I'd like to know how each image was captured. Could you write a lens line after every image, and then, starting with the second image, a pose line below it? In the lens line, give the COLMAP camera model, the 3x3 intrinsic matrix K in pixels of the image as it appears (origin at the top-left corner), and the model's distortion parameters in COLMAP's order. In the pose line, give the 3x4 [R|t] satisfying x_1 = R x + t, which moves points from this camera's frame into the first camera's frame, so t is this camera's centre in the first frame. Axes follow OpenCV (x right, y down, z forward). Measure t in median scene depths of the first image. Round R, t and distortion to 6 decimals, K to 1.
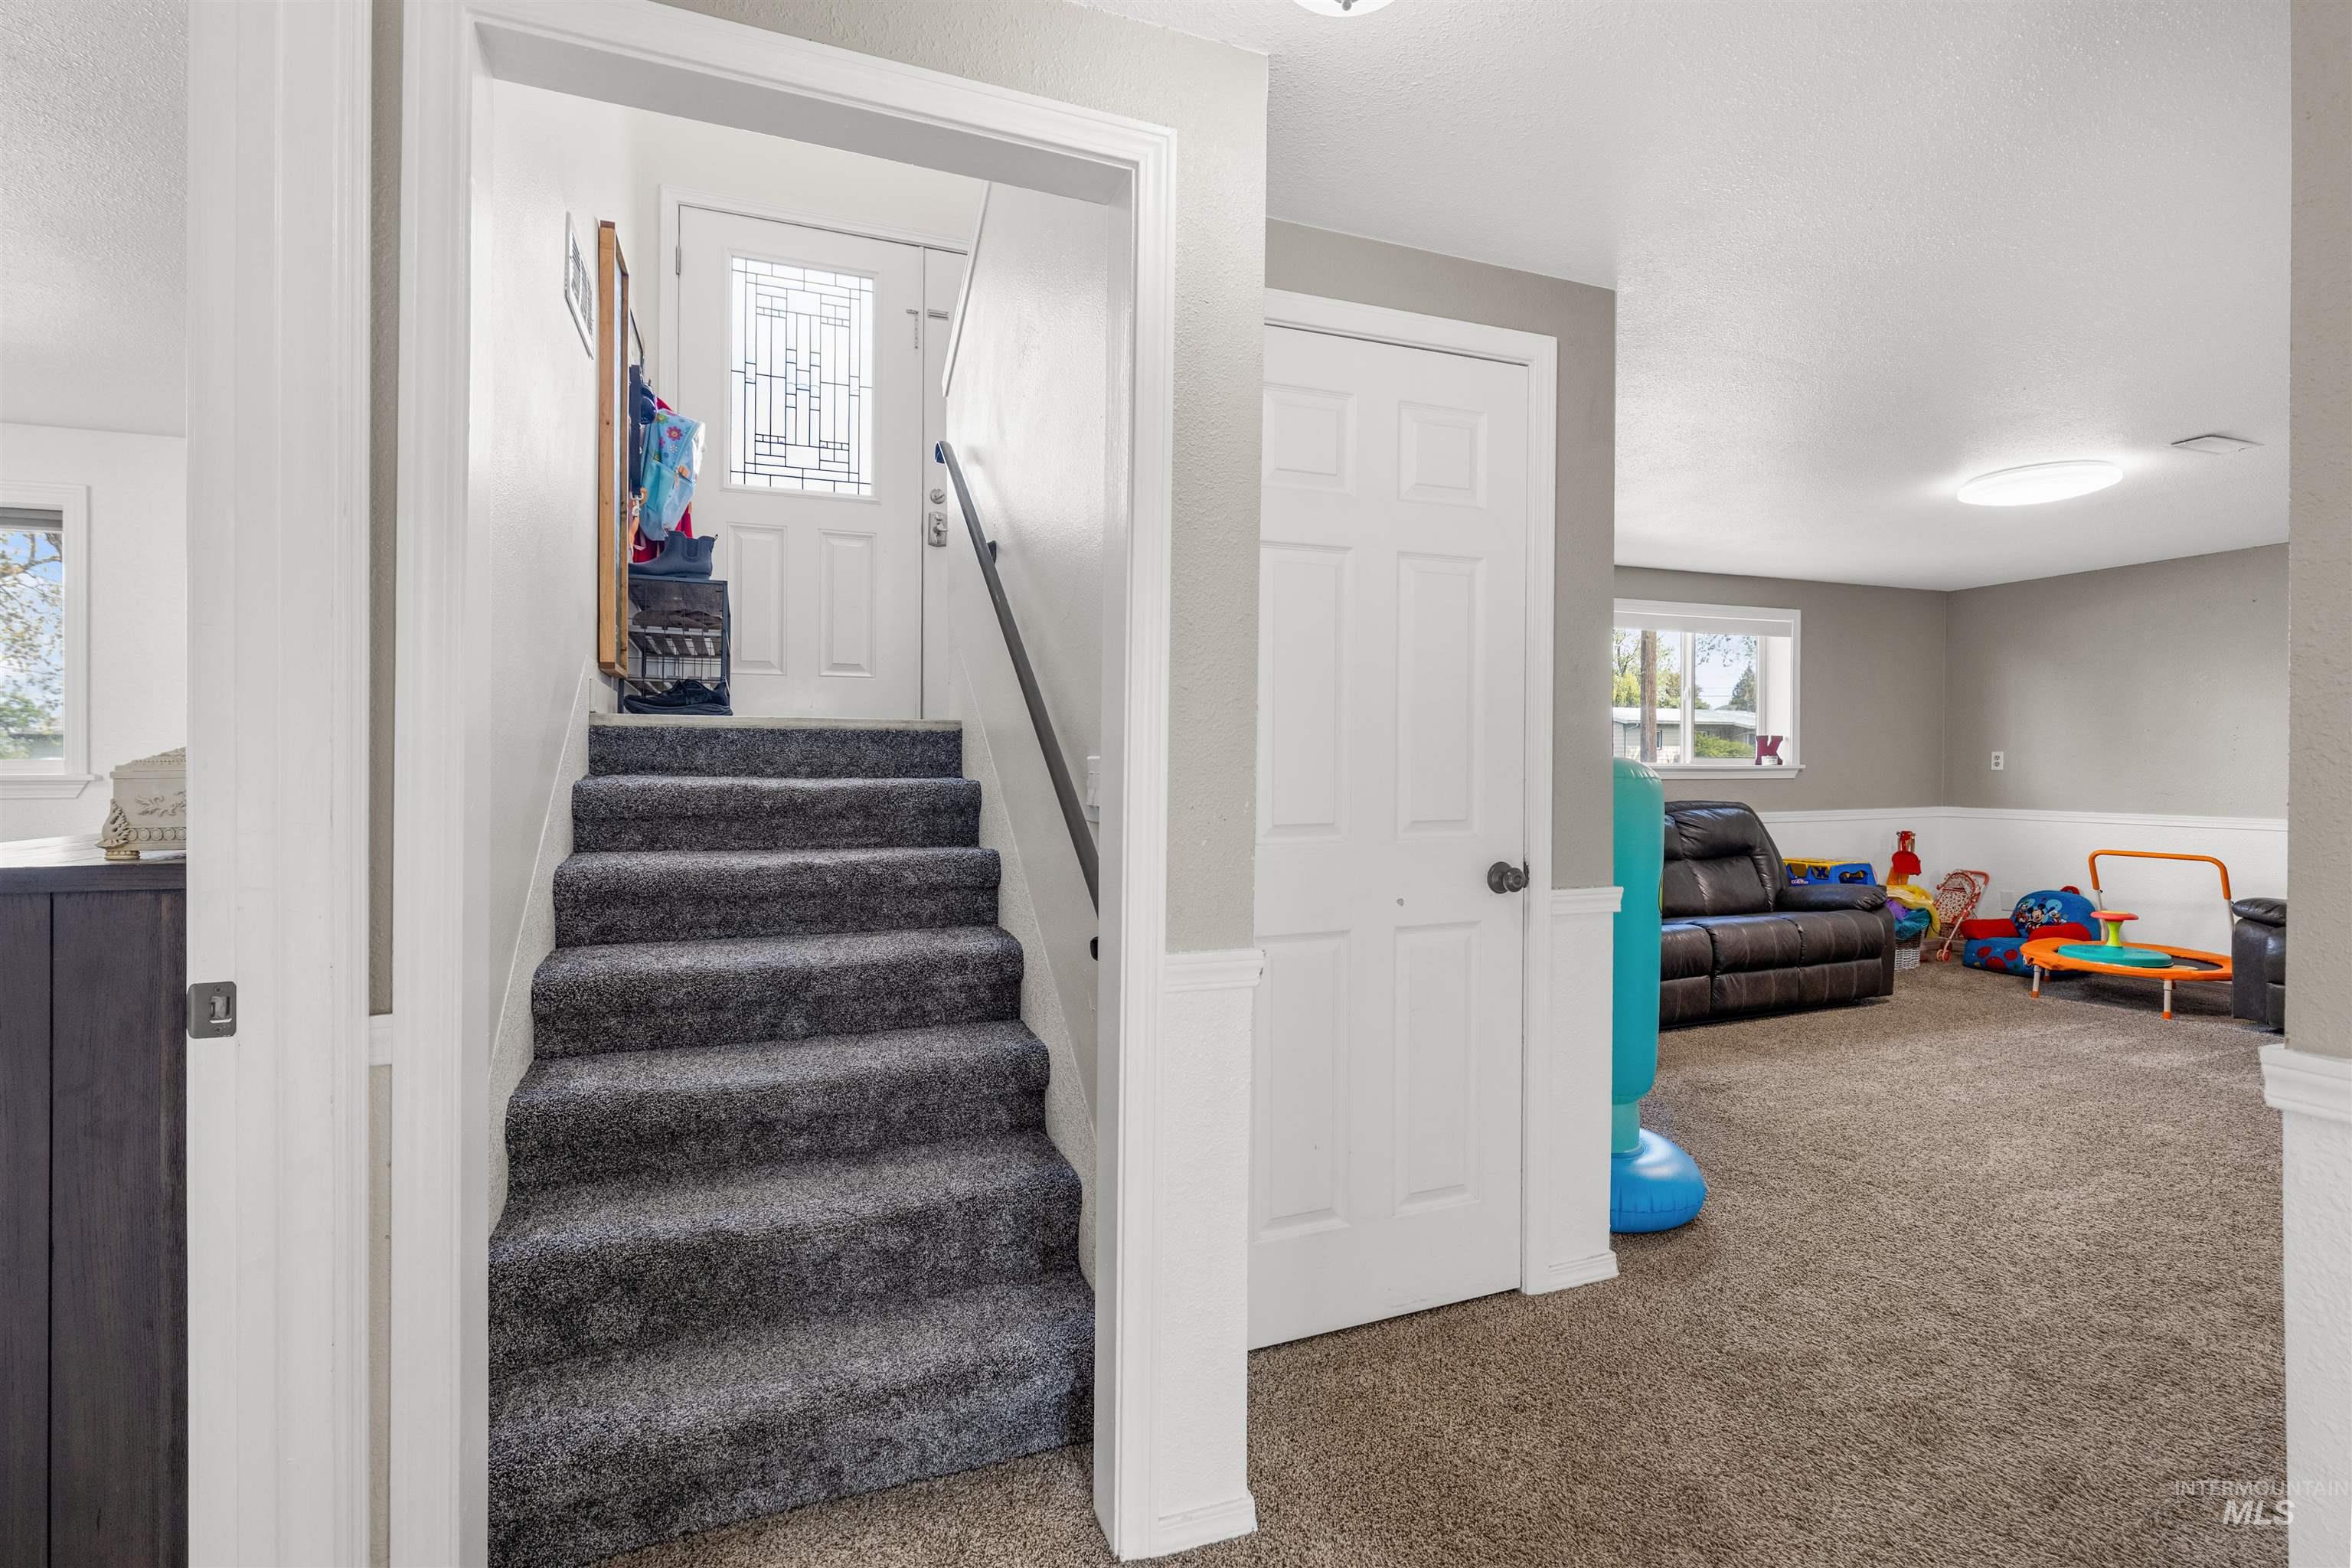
lens RADIAL K [[1111.8, 0, 1176.0], [0, 1111.8, 784.0], [0, 0, 1]] dist [-0.003611, 0.000336]
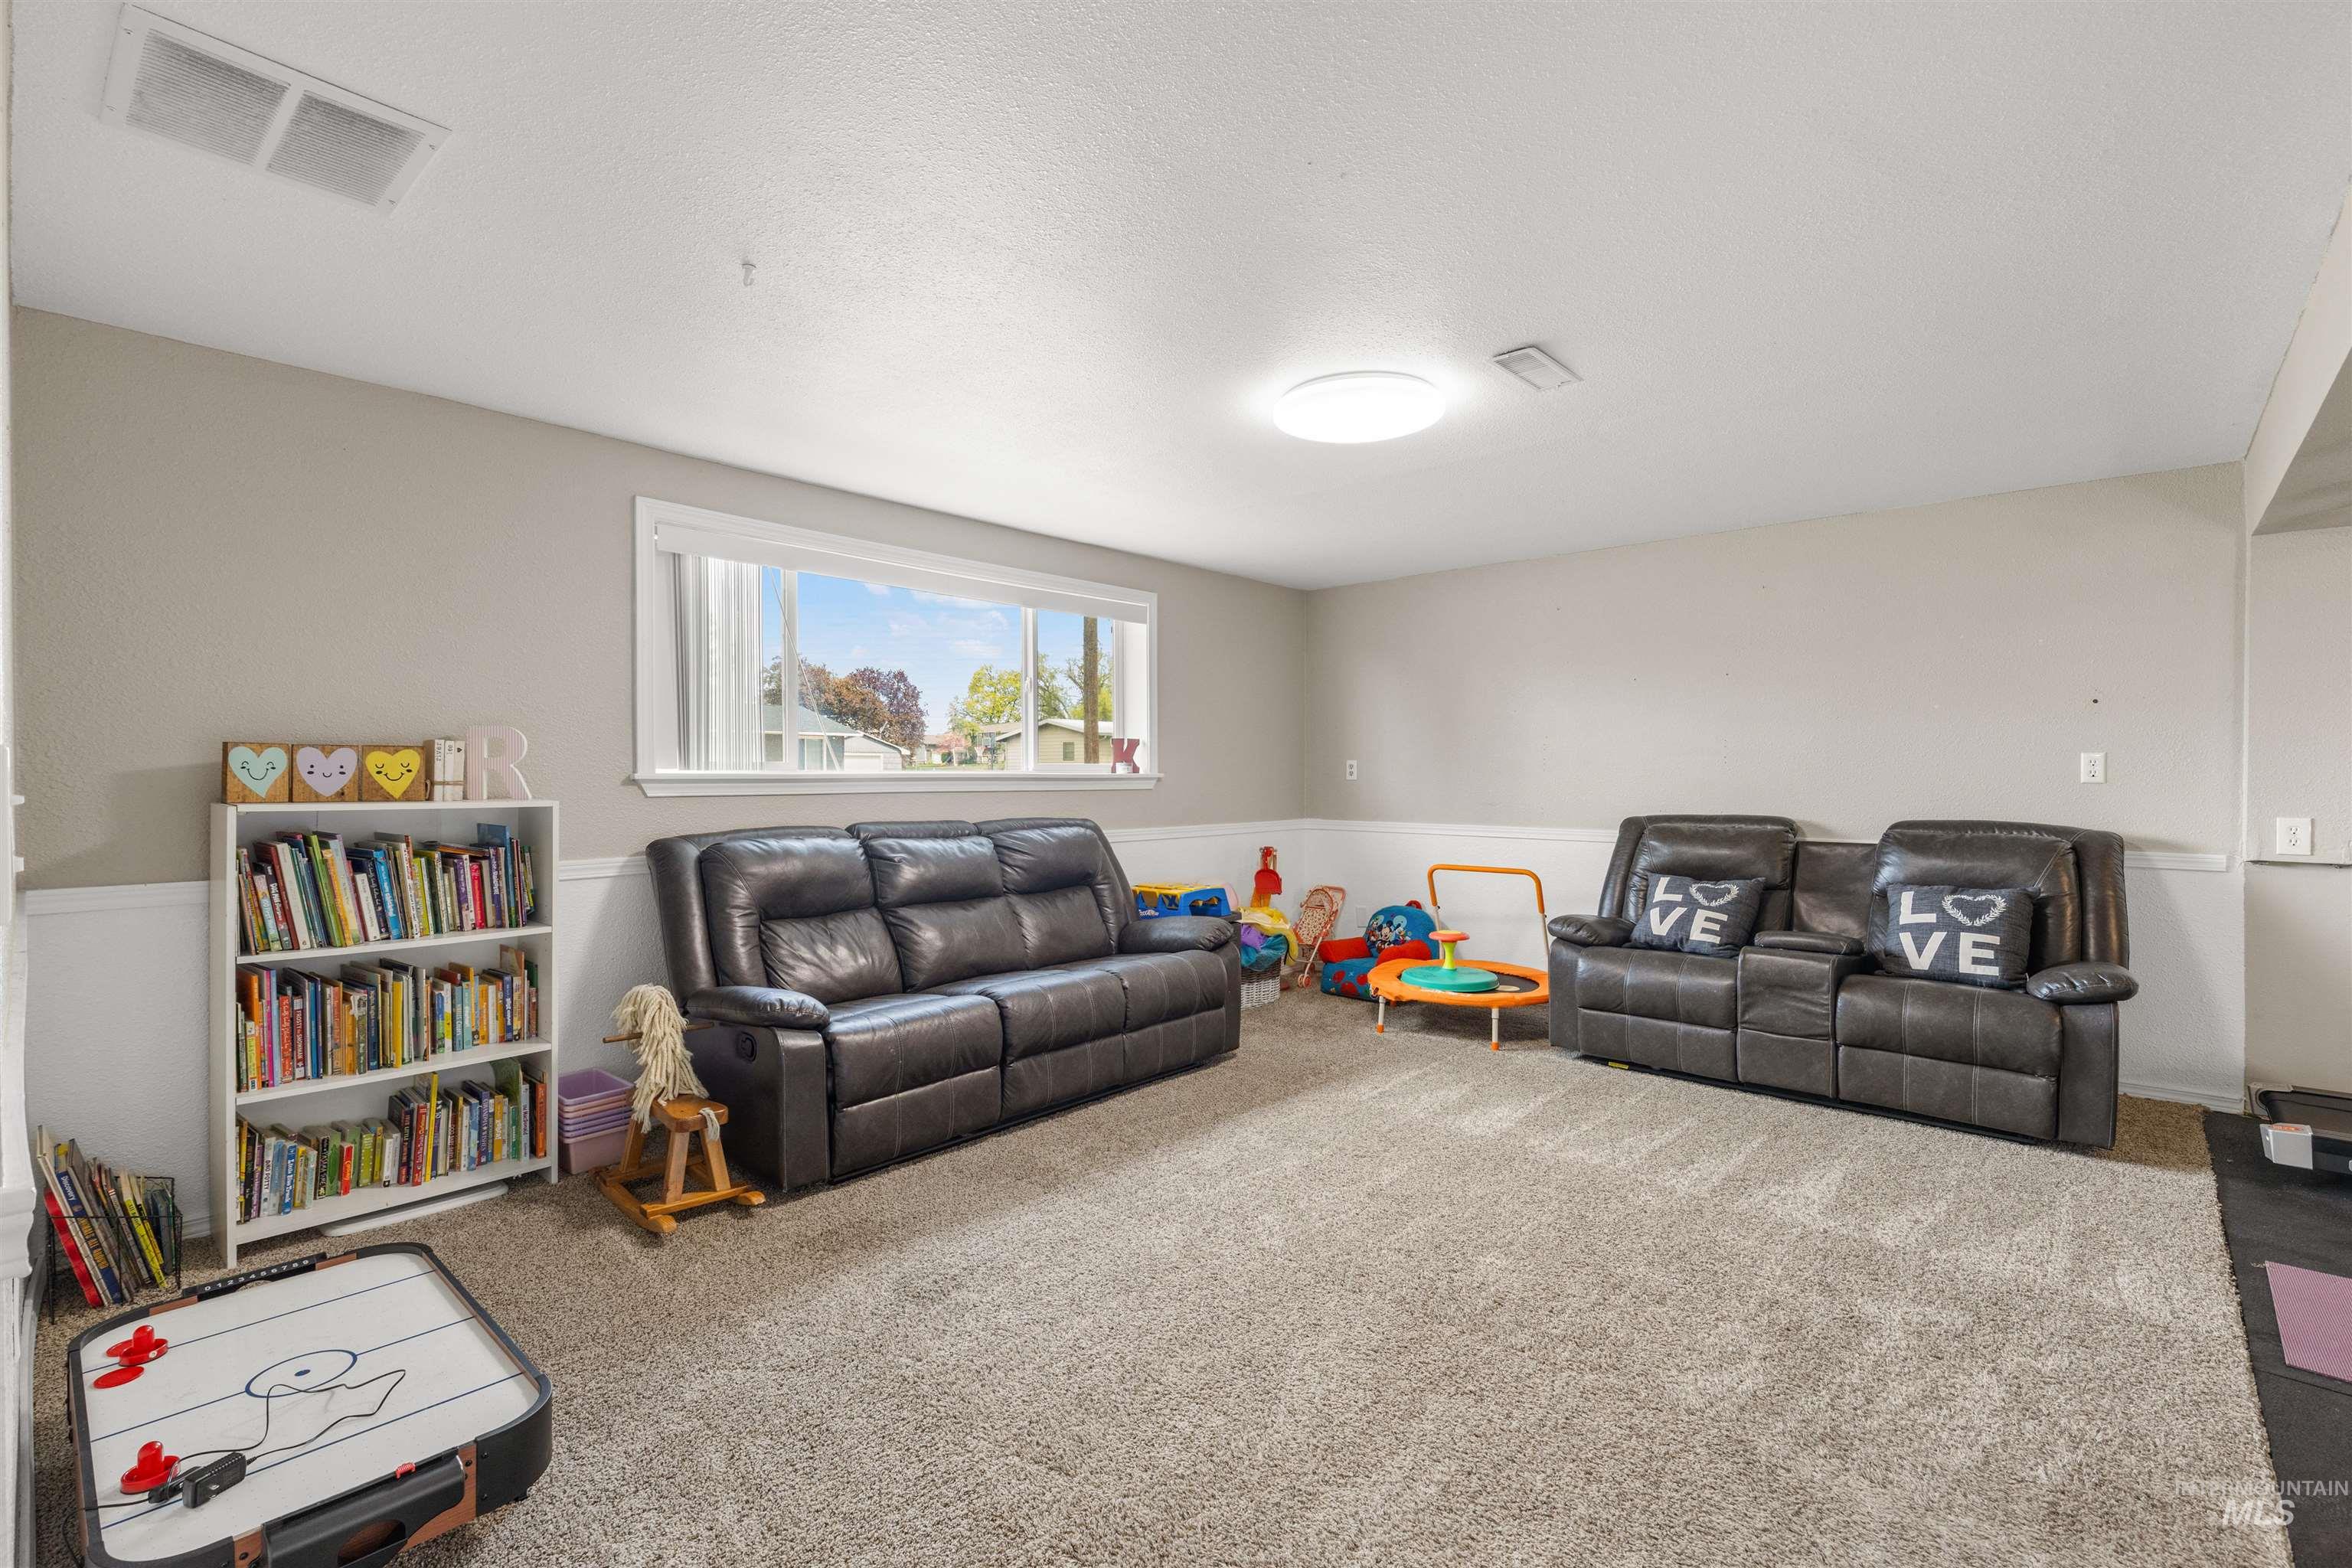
lens RADIAL K [[1062.6, 0, 1183.1], [0, 1062.6, 776.2], [0, 0, 1]] dist [-0.000791, 0.000182]
pose [[0.900602, 0.001337, 0.434643, 0.241239], [0.005553, 0.999878, -0.014583, -0.003203], [-0.434609, 0.015547, 0.900485, 0.273987]]
